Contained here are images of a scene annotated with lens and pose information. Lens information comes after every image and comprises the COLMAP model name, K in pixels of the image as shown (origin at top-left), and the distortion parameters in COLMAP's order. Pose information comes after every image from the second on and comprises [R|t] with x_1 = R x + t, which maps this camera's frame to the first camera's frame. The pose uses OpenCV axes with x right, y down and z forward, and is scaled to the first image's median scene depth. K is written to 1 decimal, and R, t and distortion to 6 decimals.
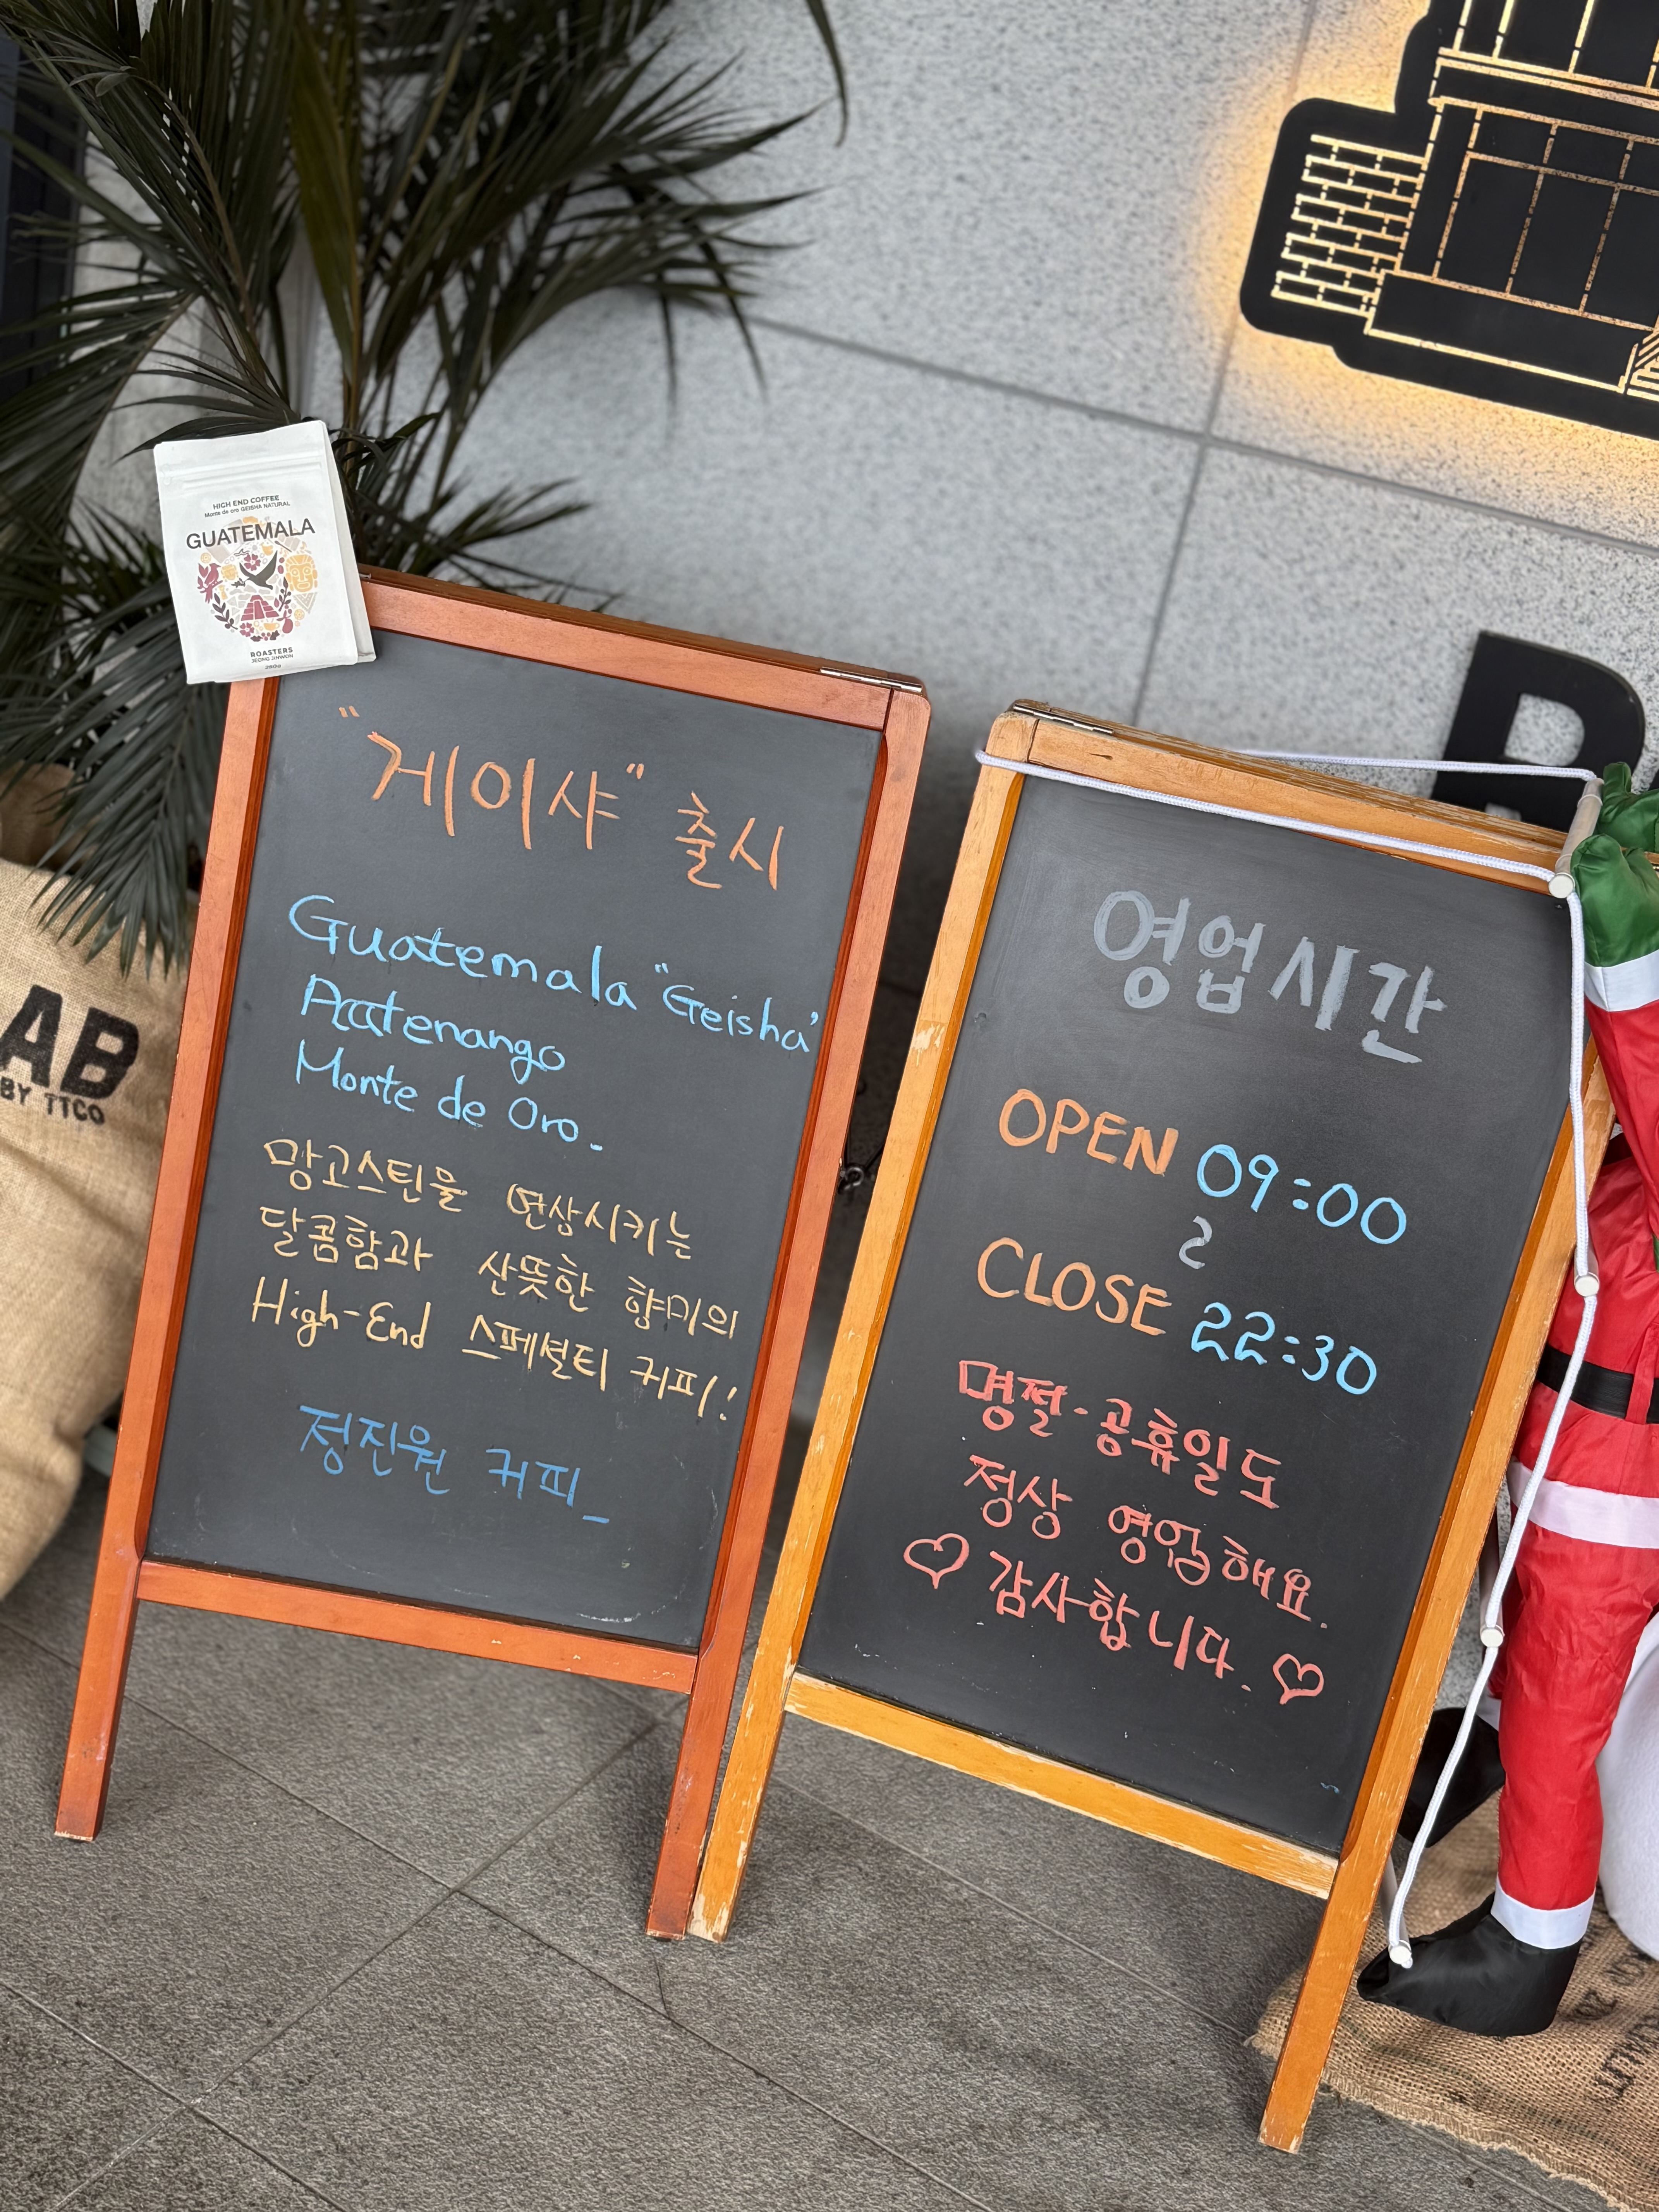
lens RADIAL K [[2525.3, 0, 828.8], [0, 2525.3, 1109.0], [0, 0, 1]] dist [0.093515, 0.000000]
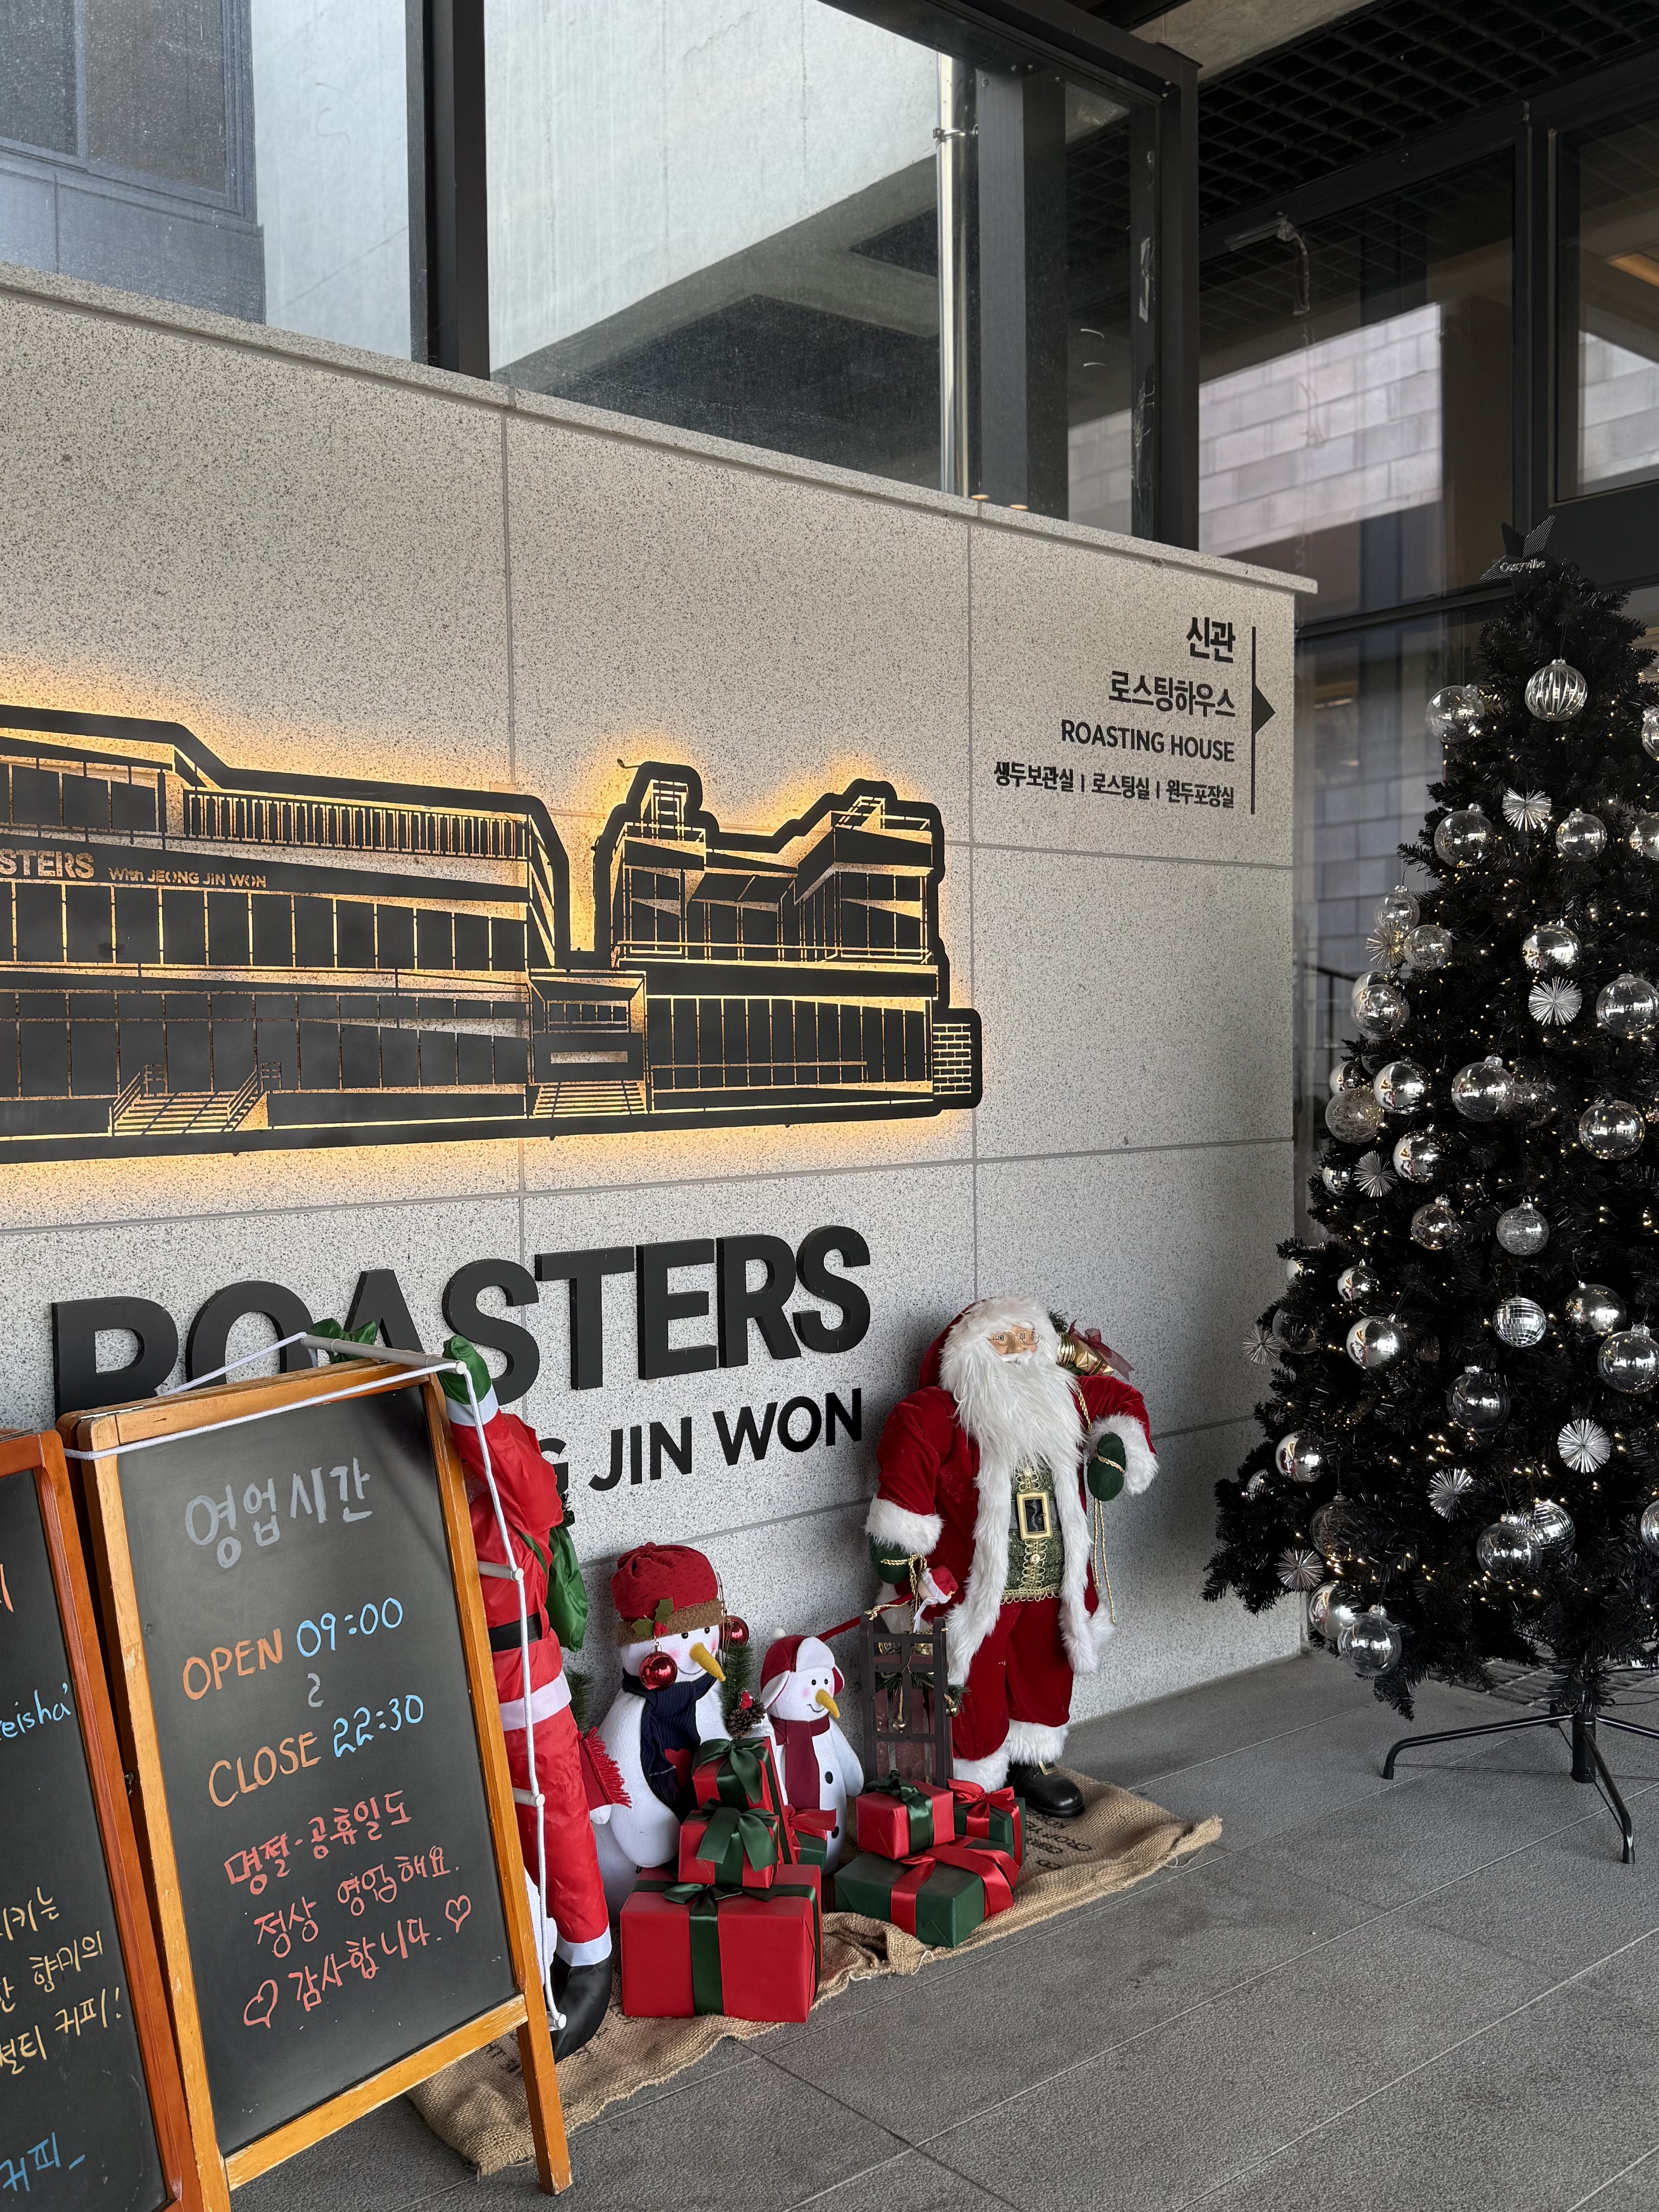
lens RADIAL K [[2001.7, 0, 827.7], [0, 2001.7, 1106.8], [0, 0, 1]] dist [-0.012299, 0.000000]
pose [[0.327019, -0.229547, 0.916715, -0.751454], [0.442159, 0.894487, 0.066249, -0.197879], [-0.835197, 0.383669, 0.394010, 0.142405]]
